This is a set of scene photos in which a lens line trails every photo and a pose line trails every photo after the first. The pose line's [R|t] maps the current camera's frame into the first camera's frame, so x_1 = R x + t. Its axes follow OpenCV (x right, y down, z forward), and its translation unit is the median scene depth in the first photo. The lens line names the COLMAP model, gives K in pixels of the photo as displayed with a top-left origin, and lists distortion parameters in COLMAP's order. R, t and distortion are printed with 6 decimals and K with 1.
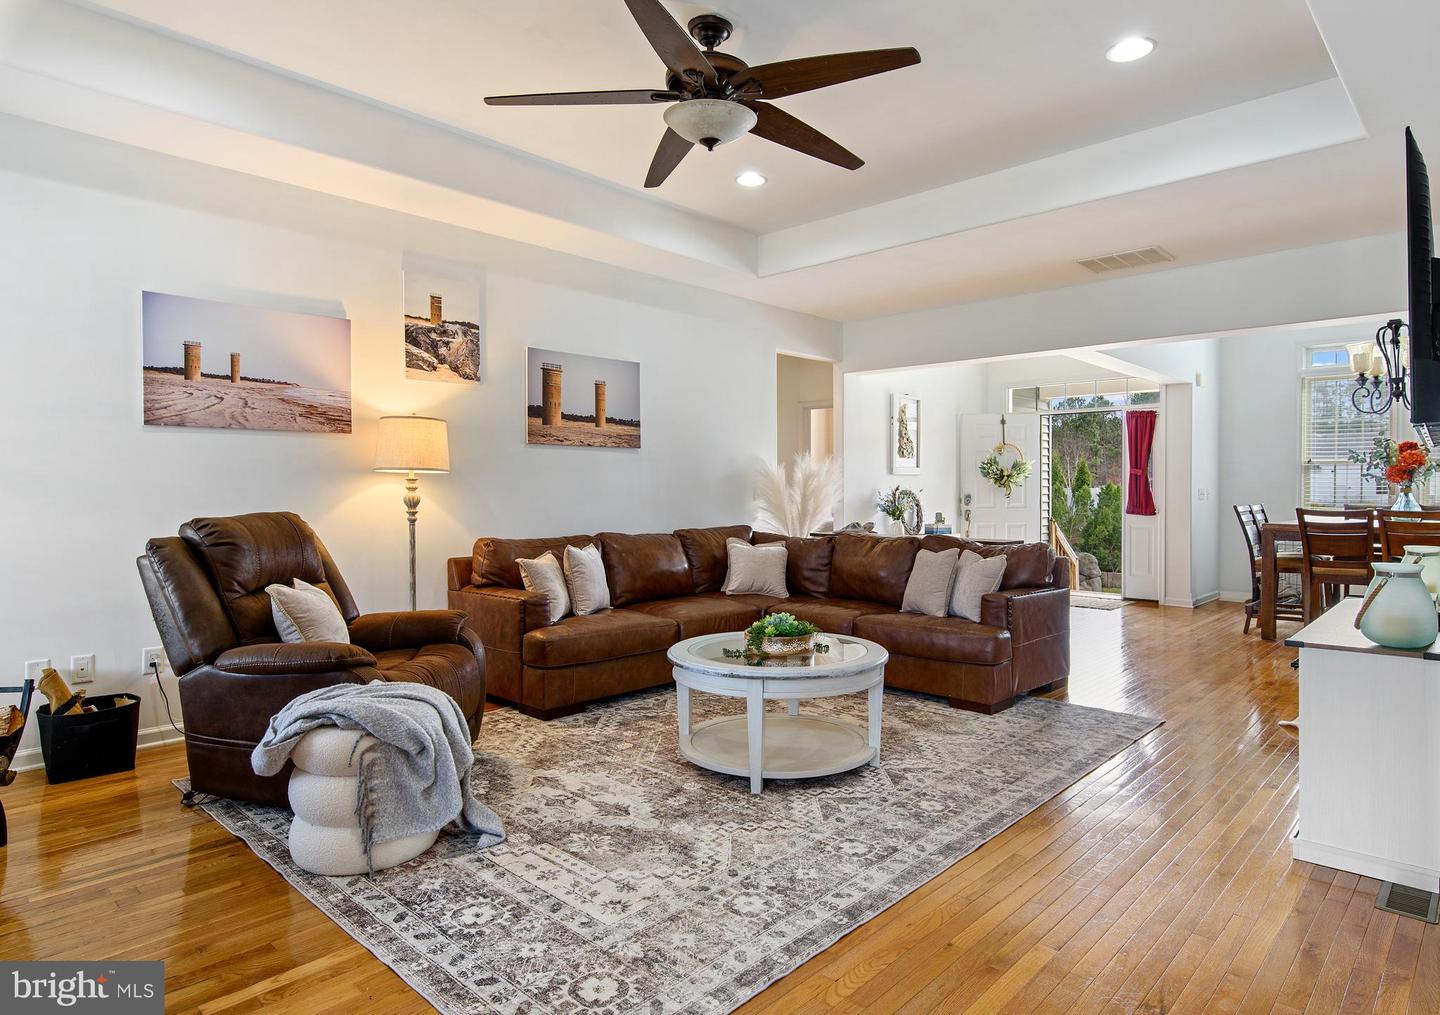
lens RADIAL K [[832.7, 0, 752.1], [0, 832.7, 500.0], [0, 0, 1]] dist [0.001585, 0.000518]
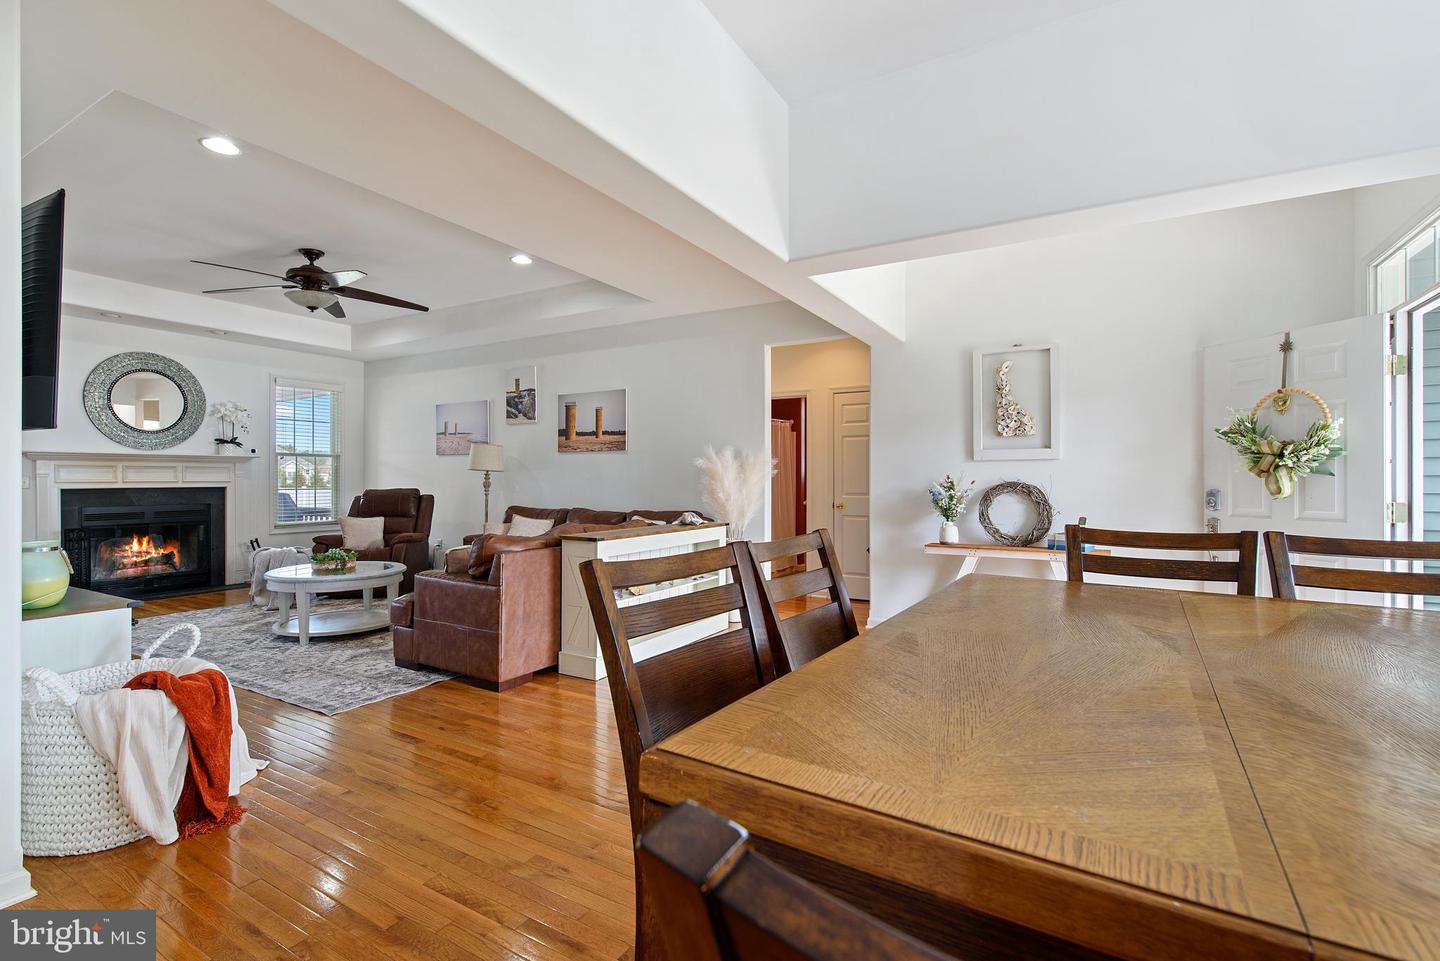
lens RADIAL K [[656.2, 0, 720.0], [0, 656.2, 480.5], [0, 0, 1]] dist [0.002190, -0.000089]
pose [[0.215345, 0.001810, -0.976536, 1.228319], [-0.014517, 0.999894, -0.001348, -0.015702], [0.976430, 0.014466, 0.215348, 1.162197]]
